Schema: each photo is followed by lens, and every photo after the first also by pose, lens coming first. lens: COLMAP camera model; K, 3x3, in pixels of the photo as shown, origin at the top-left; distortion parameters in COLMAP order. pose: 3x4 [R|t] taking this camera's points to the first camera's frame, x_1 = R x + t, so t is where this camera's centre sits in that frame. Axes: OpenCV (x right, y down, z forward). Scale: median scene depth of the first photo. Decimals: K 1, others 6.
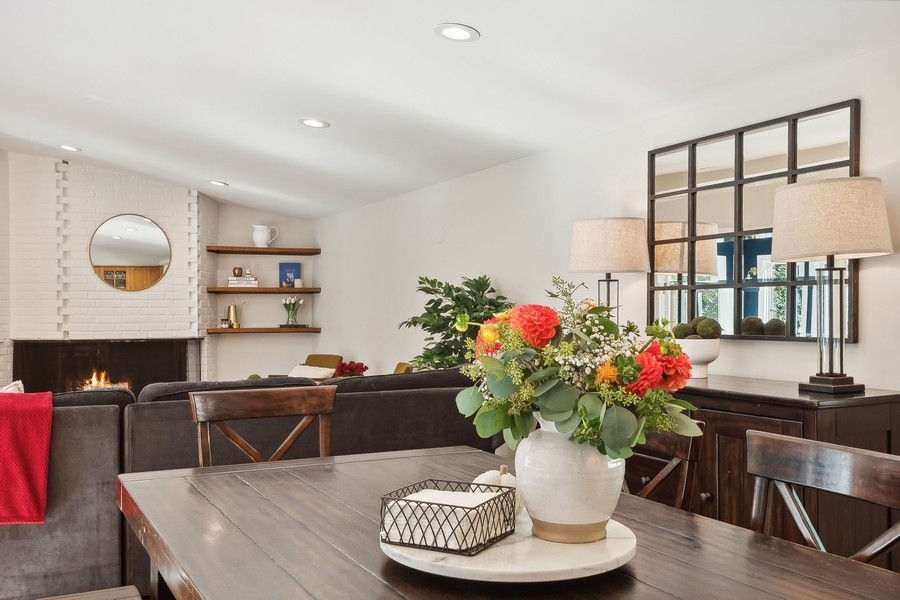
lens RADIAL K [[847.7, 0, 472.8], [0, 847.7, 324.1], [0, 0, 1]] dist [-0.015412, 0.000000]
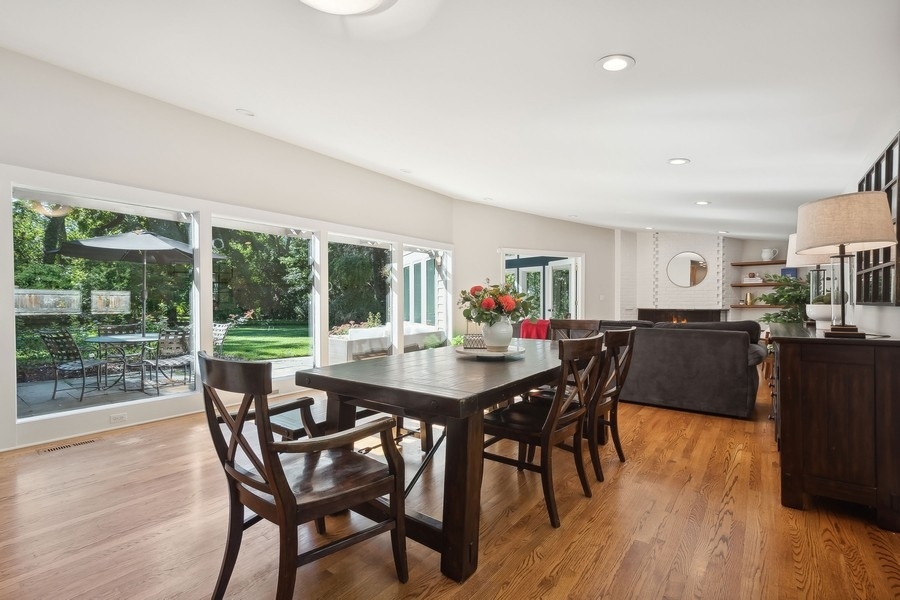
lens RADIAL K [[395.8, 0, 459.3], [0, 395.8, 307.6], [0, 0, 1]] dist [0.011264, -0.000329]
pose [[0.440549, 0.014128, -0.897617, 0.241676], [-0.010311, 0.999890, 0.010677, 0.008429], [0.897669, 0.004552, 0.440647, 0.018046]]
